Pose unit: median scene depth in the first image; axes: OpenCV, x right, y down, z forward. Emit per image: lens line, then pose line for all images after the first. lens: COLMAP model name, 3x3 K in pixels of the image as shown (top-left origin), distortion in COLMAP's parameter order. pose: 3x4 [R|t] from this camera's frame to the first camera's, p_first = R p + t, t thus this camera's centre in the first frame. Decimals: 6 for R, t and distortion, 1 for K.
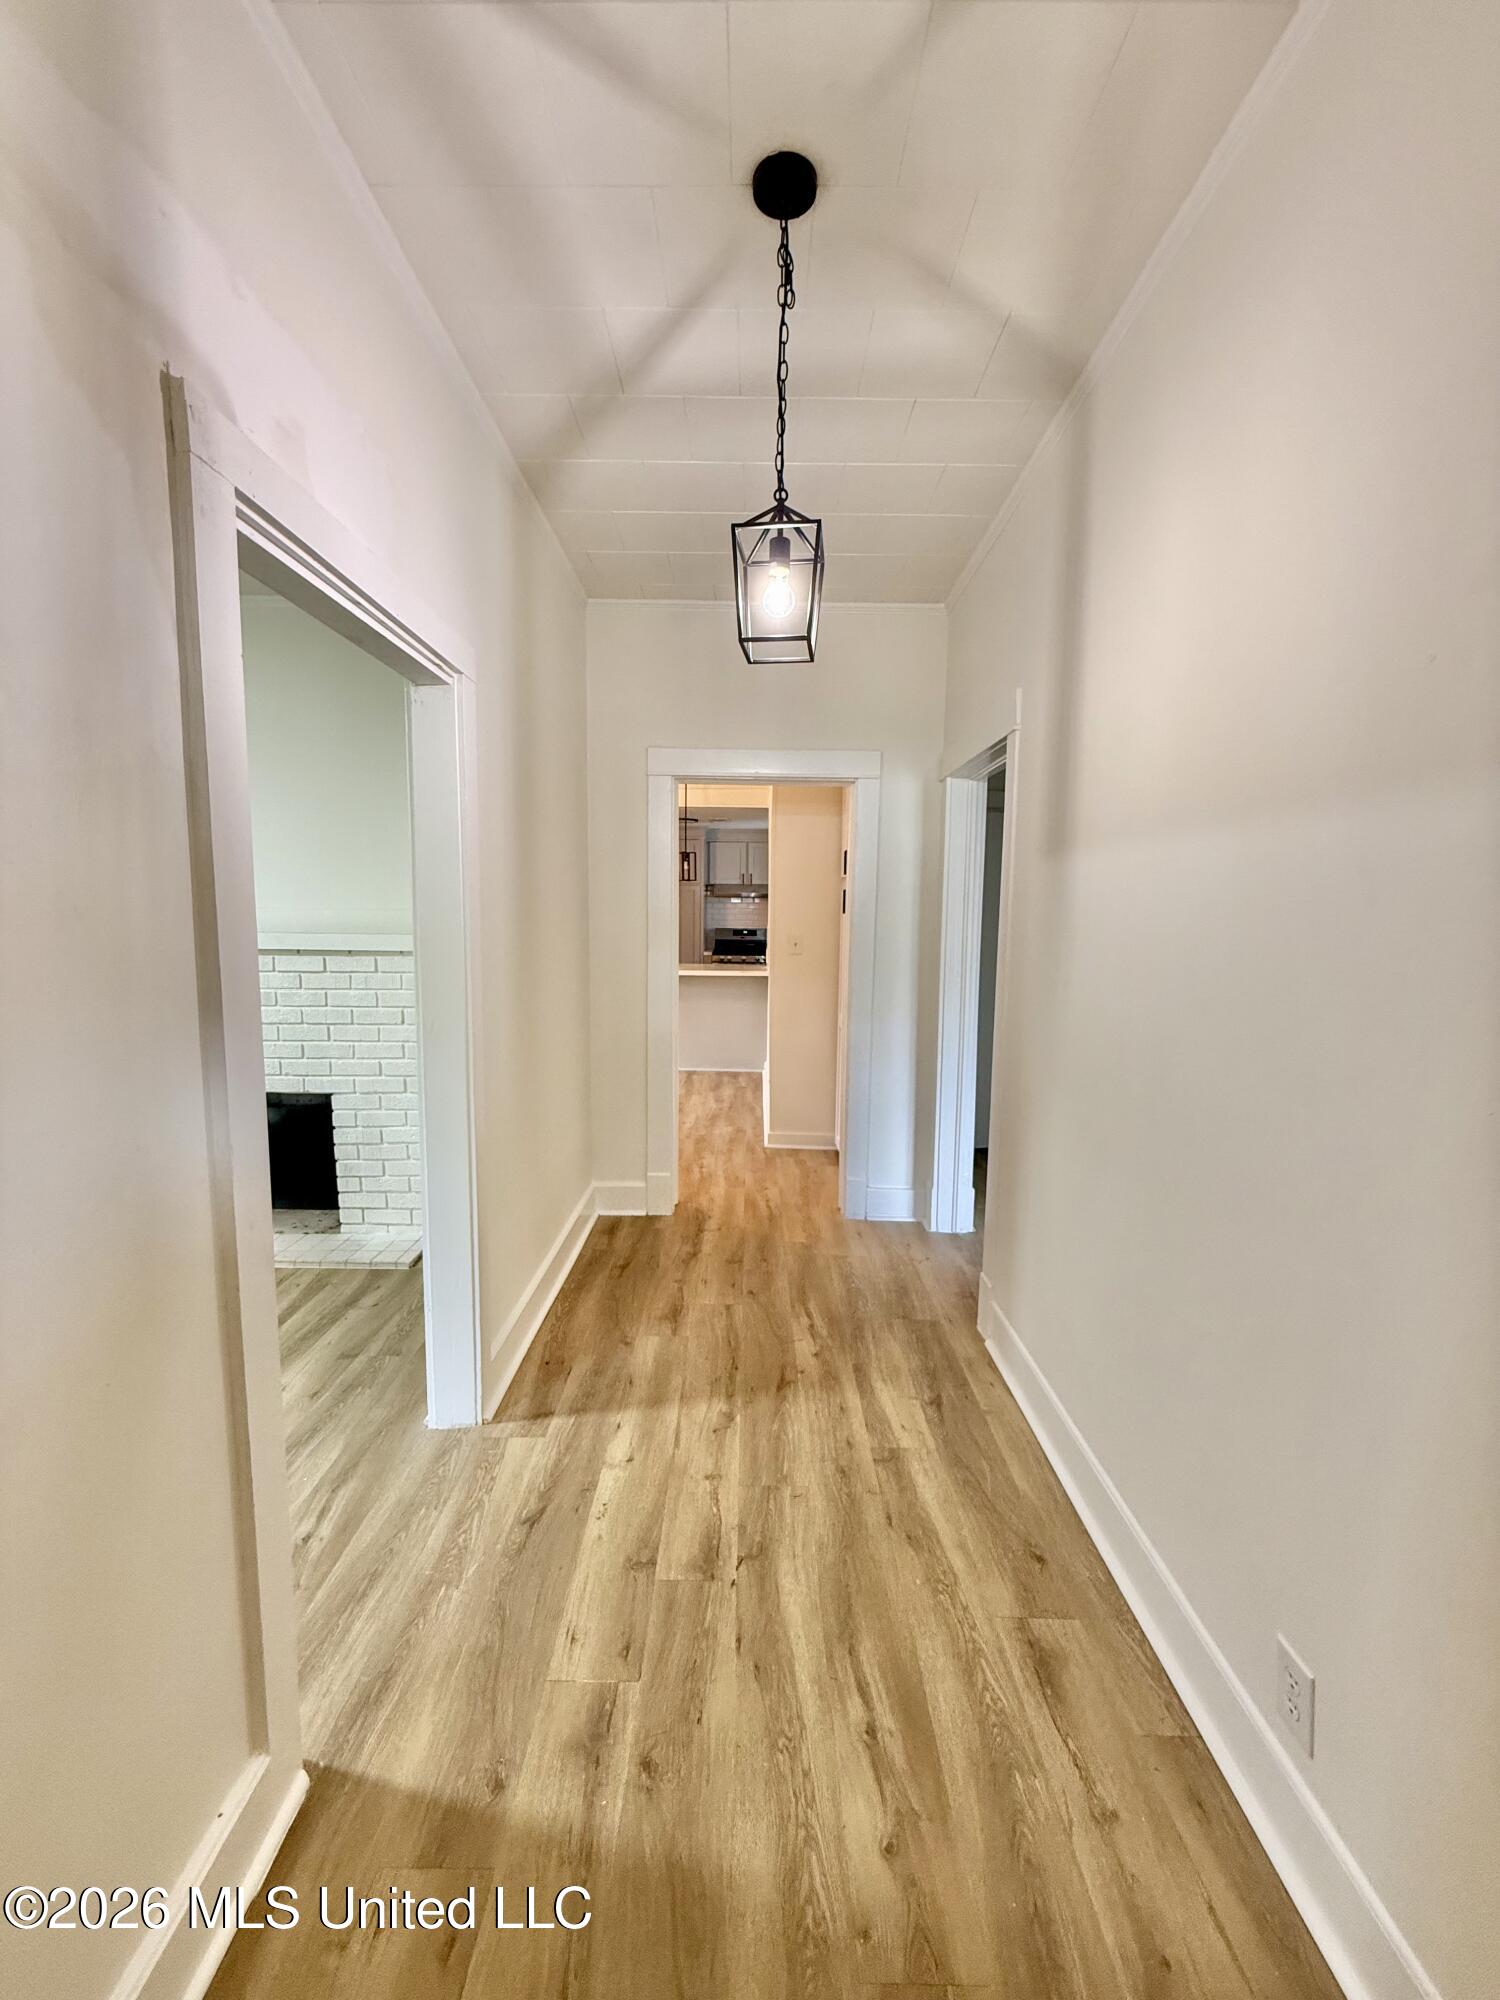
lens RADIAL K [[796.5, 0, 748.2], [0, 796.5, 988.7], [0, 0, 1]] dist [-0.000635, 0.000583]
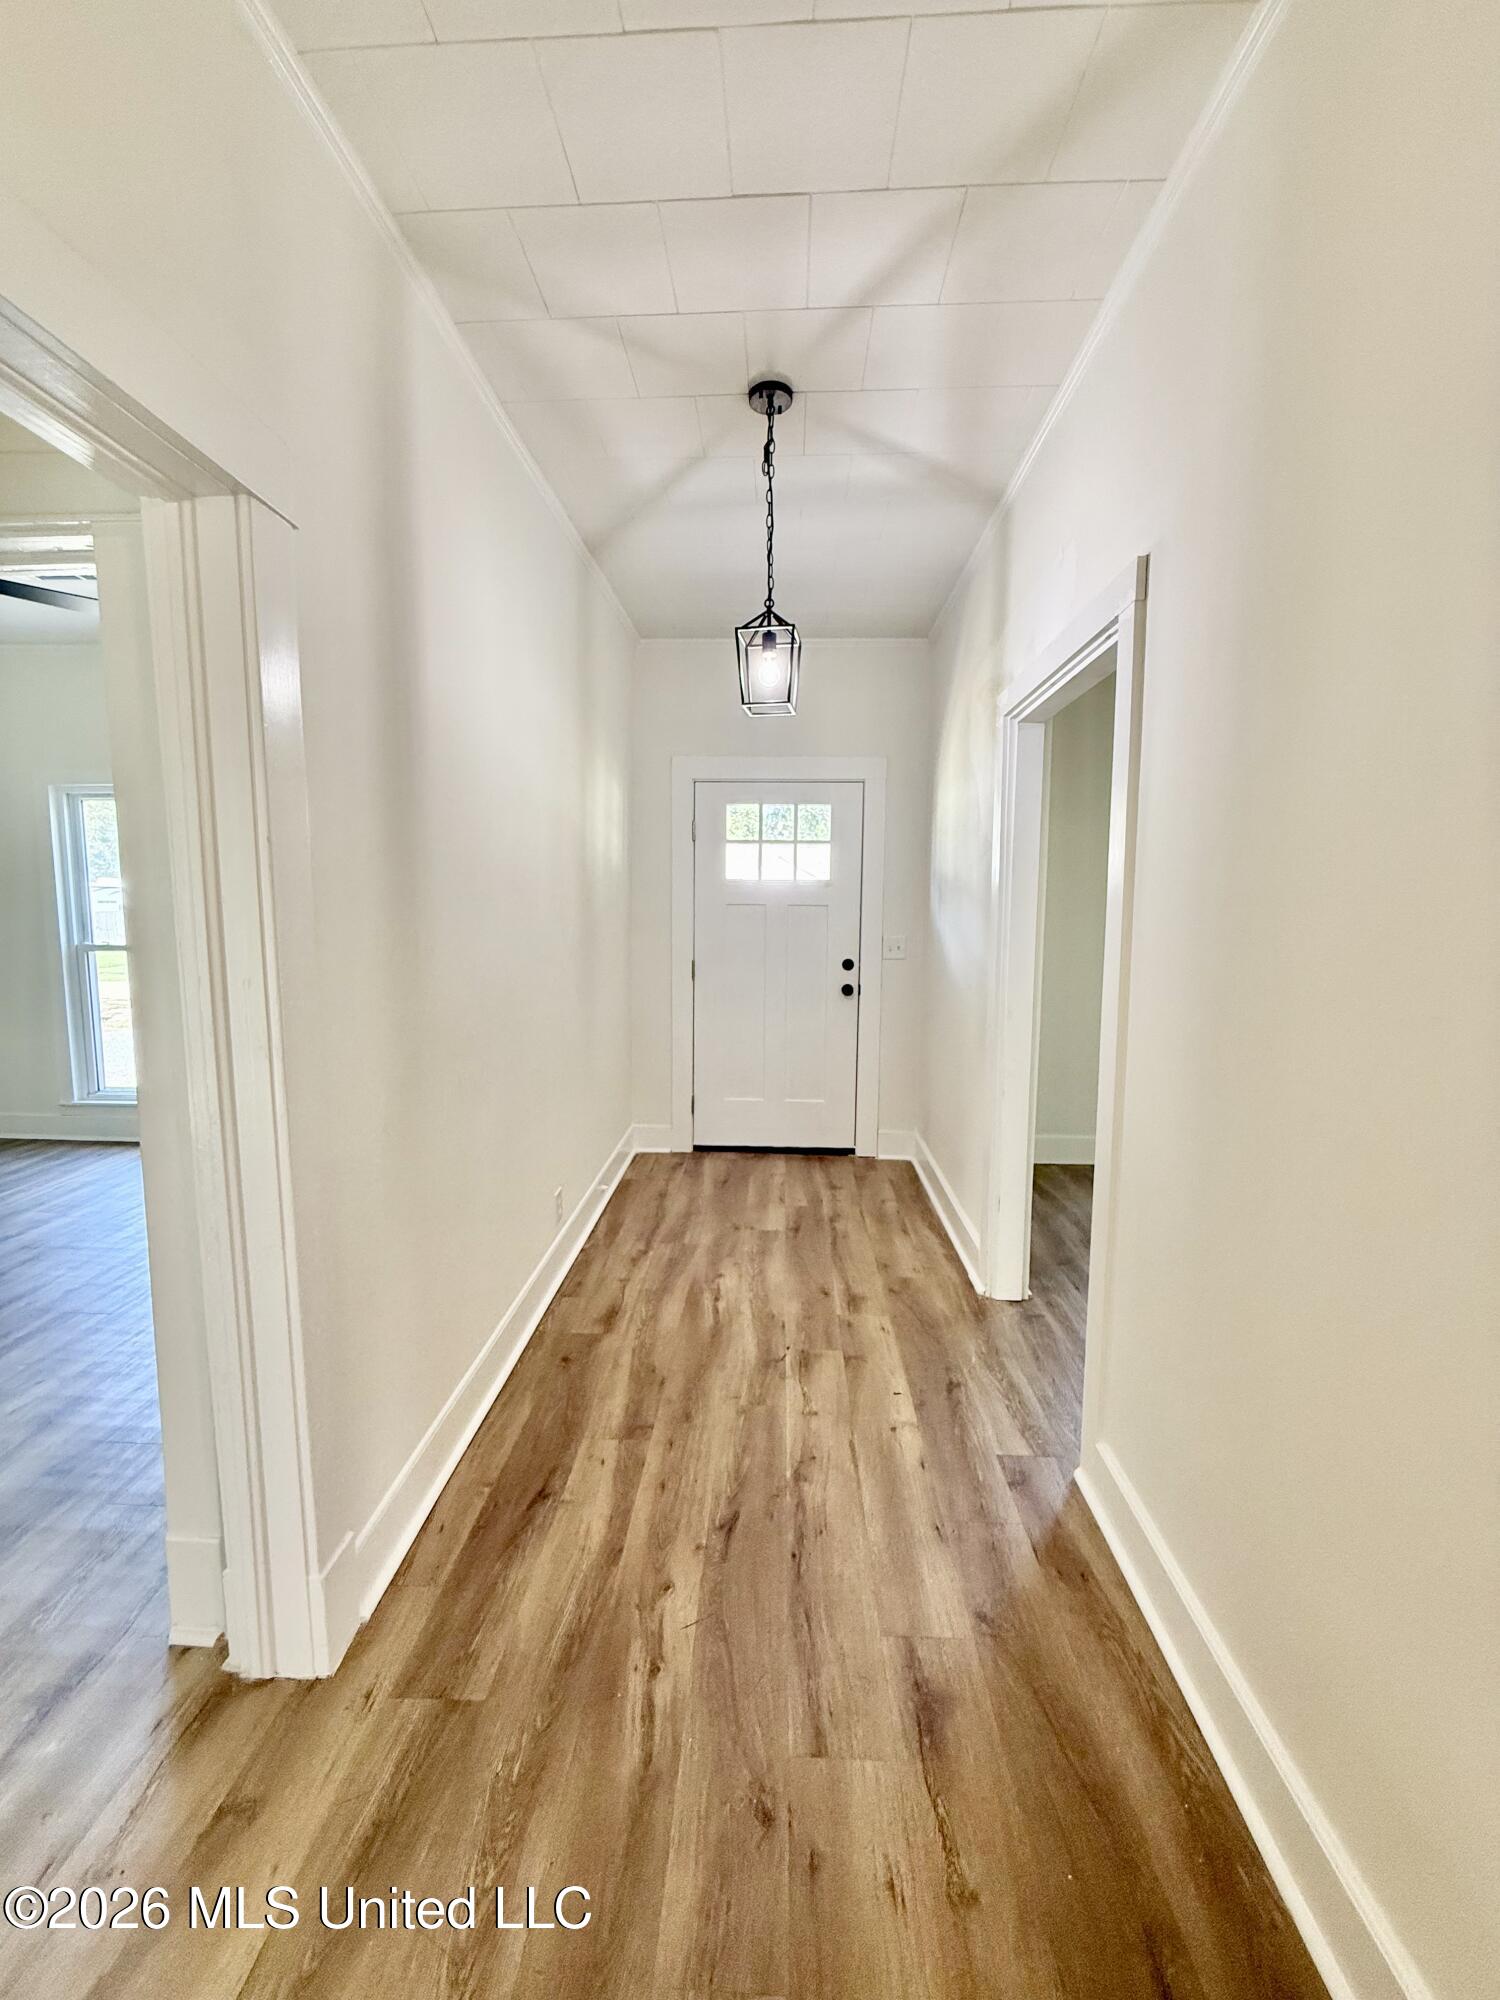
lens RADIAL K [[796.5, 0, 738.7], [0, 796.5, 985.3], [0, 0, 1]] dist [-0.000635, 0.000583]
pose [[-0.998505, -0.020222, 0.050776, 0.008452], [-0.010037, 0.981080, 0.193343, -0.155766], [-0.053725, 0.192544, -0.979817, 1.862307]]
